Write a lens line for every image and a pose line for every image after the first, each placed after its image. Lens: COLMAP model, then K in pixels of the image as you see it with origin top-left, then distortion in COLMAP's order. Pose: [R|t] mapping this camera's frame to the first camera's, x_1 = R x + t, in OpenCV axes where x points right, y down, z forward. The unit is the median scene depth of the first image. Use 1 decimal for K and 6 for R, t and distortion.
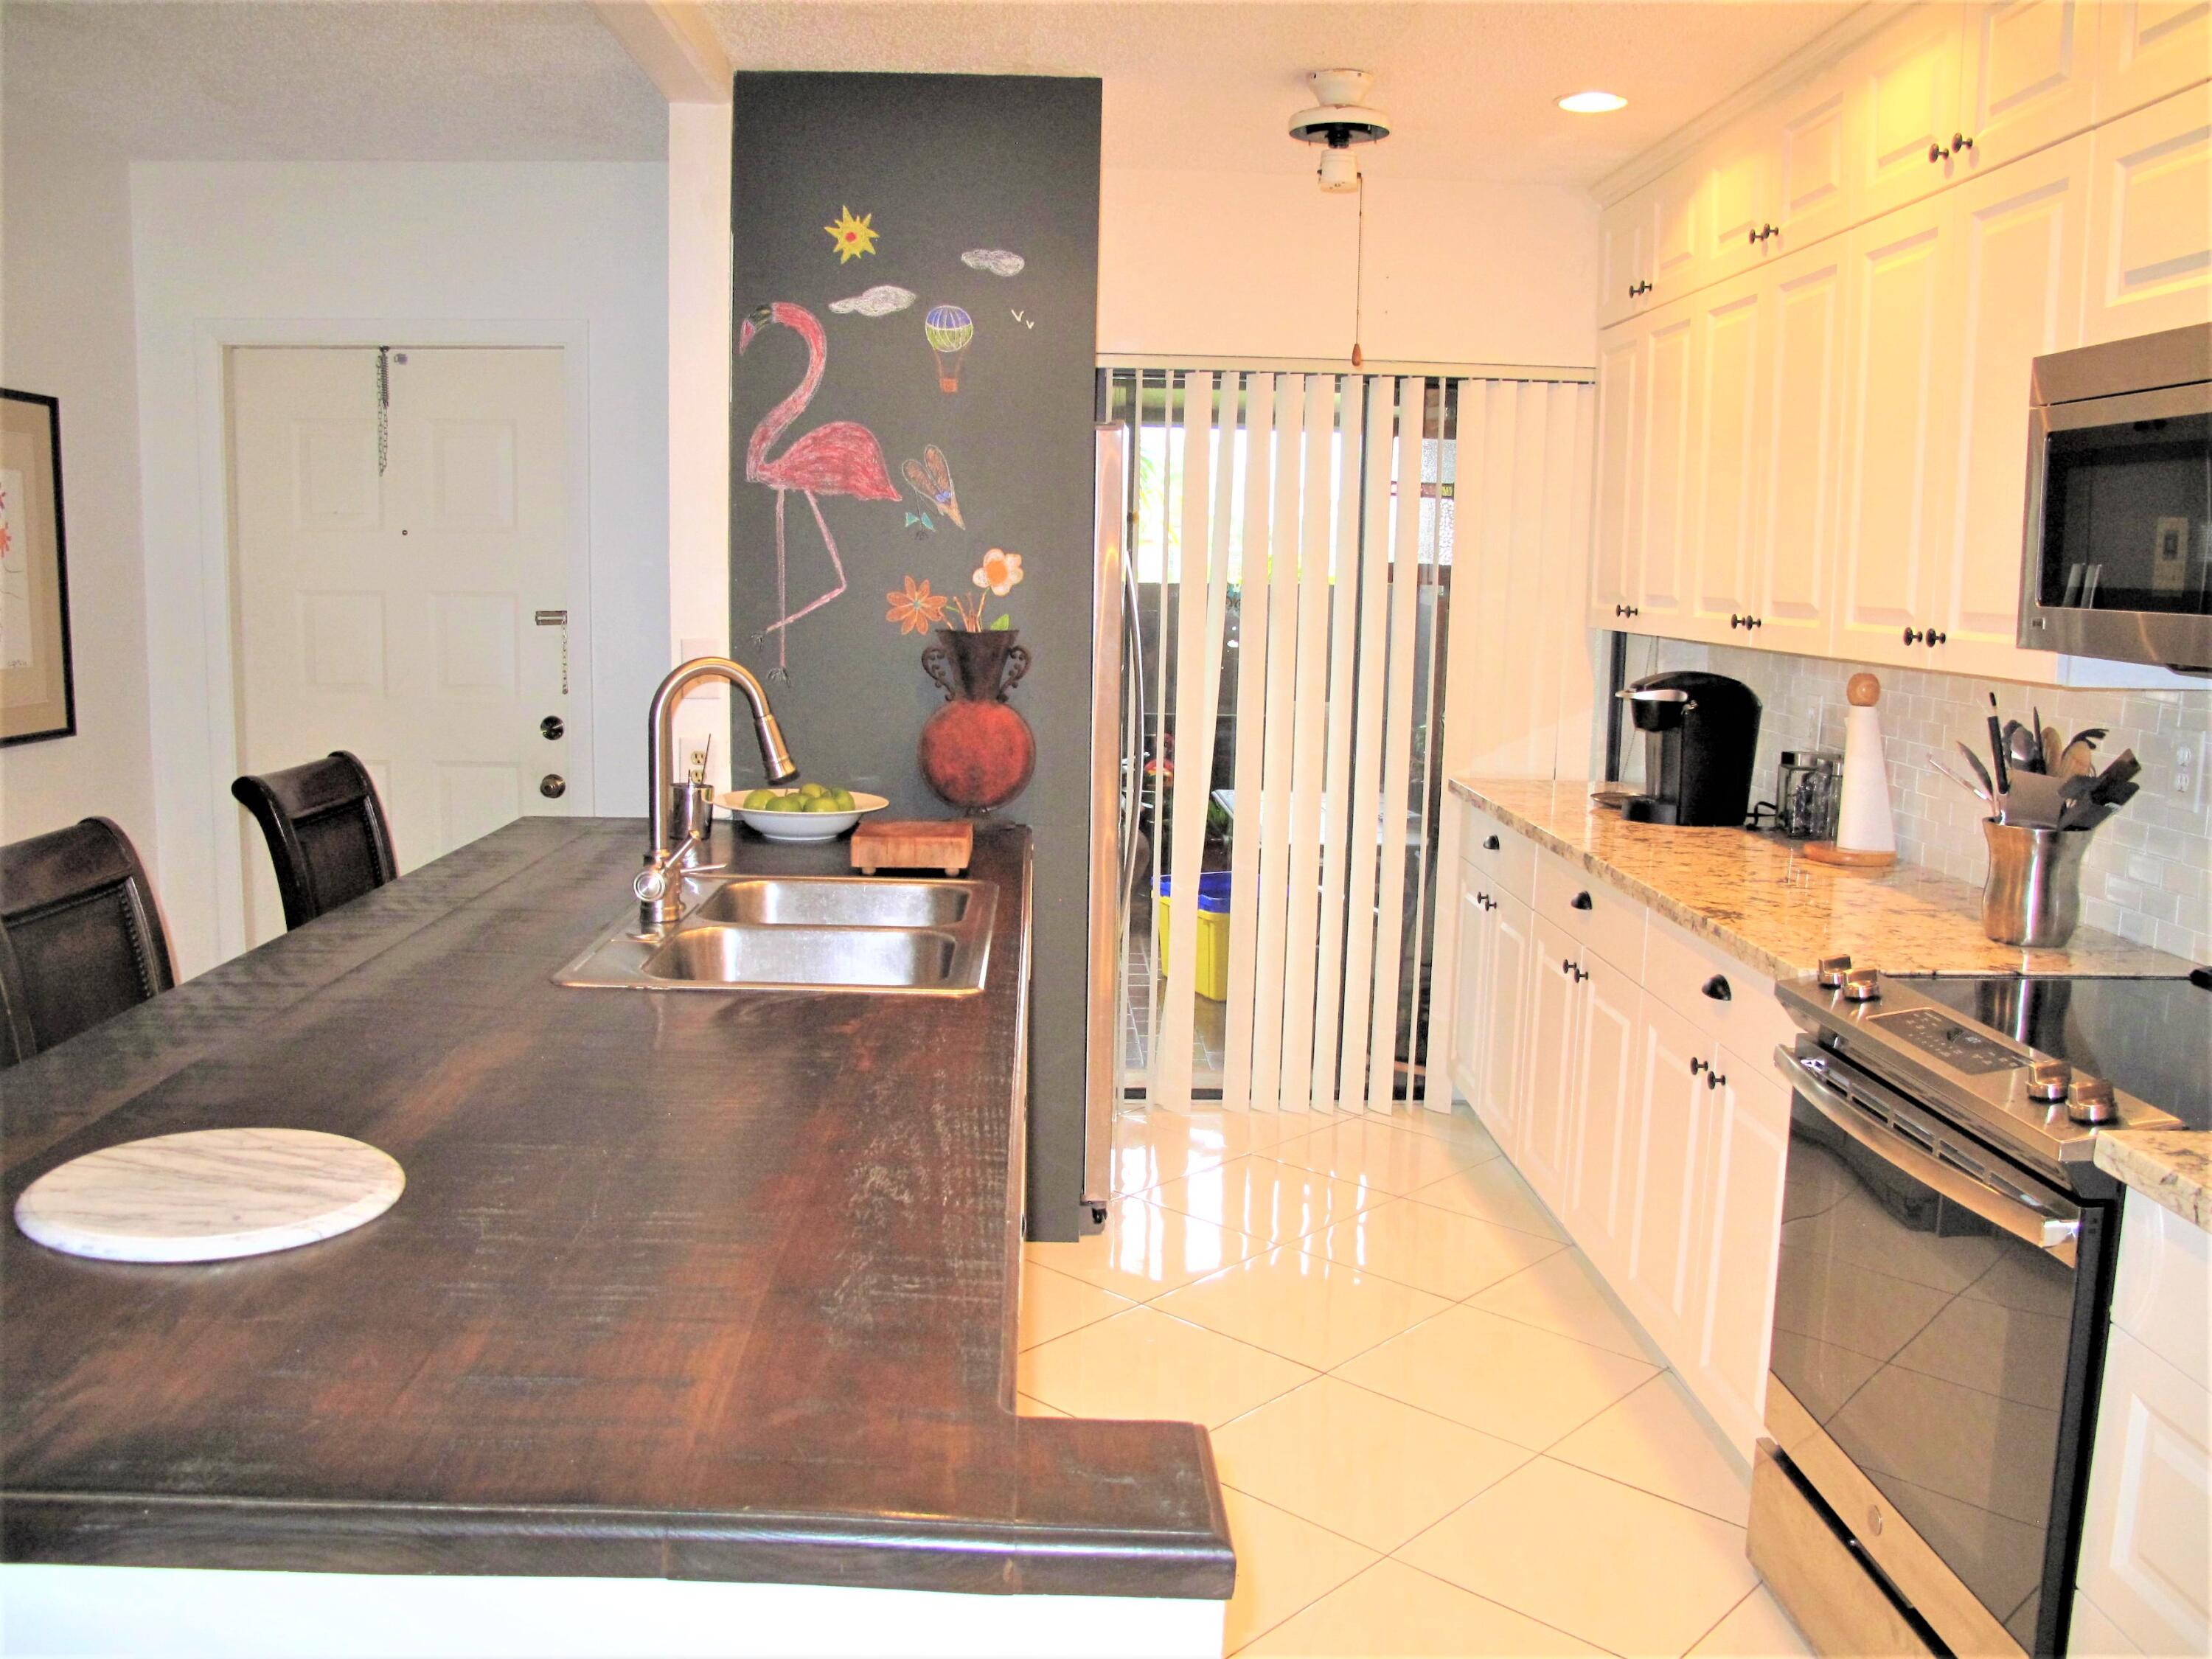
lens RADIAL K [[1853.7, 0, 1109.1], [0, 1853.7, 818.7], [0, 0, 1]] dist [-0.146487, 0.110072]
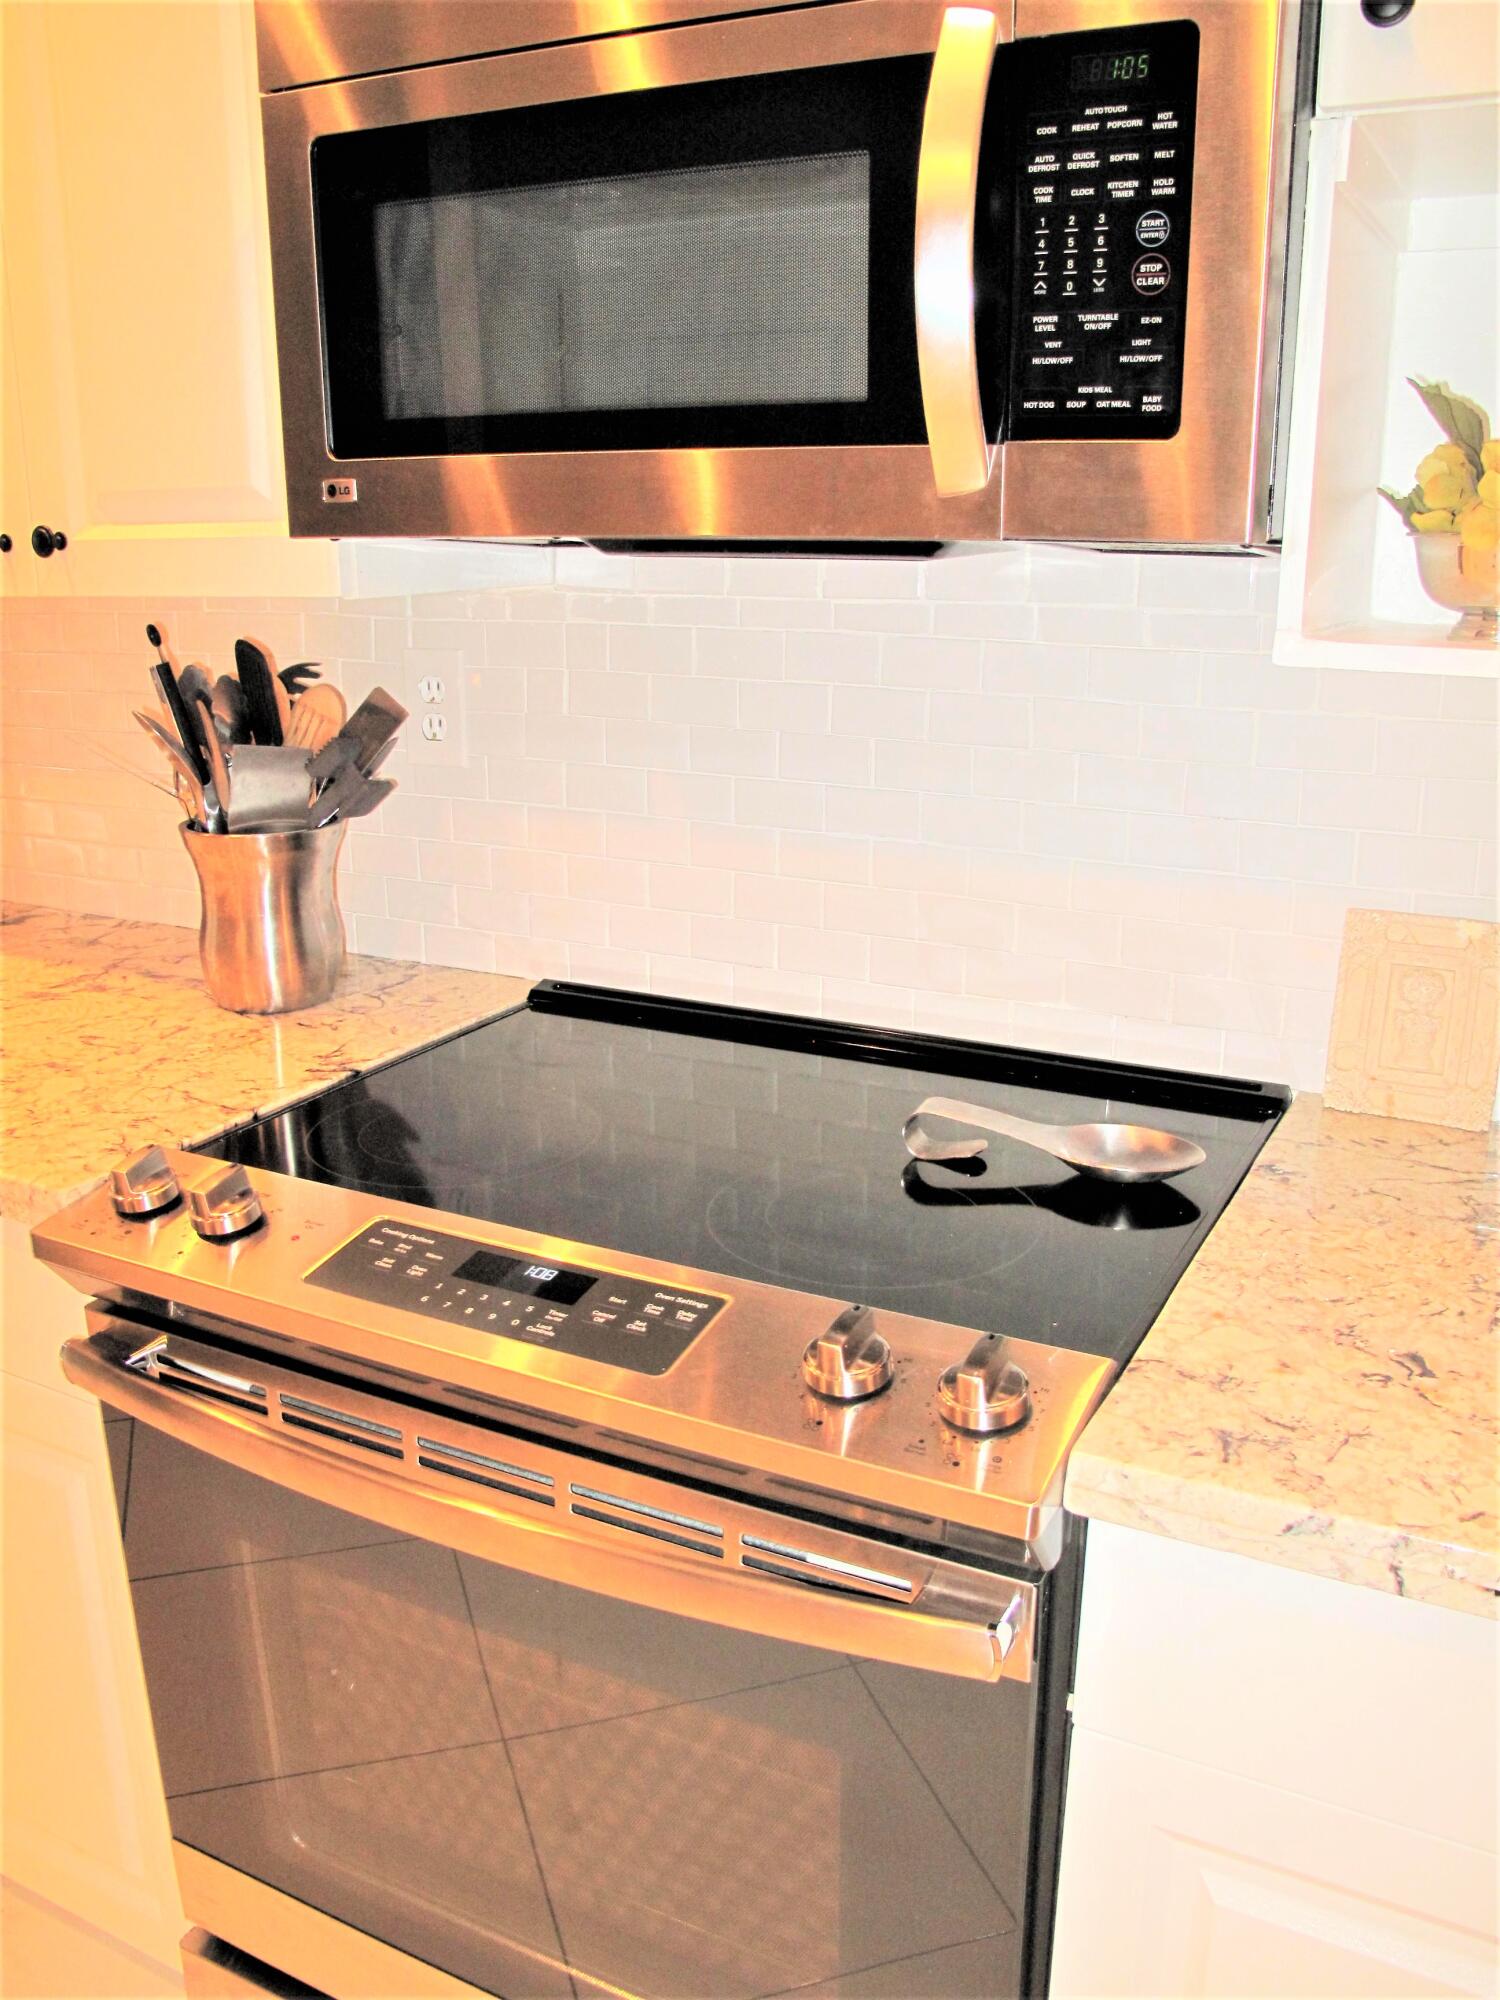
lens RADIAL K [[1676.1, 0, 764.6], [0, 1676.1, 996.0], [0, 0, 1]] dist [-0.146487, 0.110072]
pose [[0.490415, -0.259688, 0.831899, 0.072338], [0.128927, 0.965687, 0.225447, -0.035429], [-0.861900, -0.003308, 0.507068, 0.407932]]
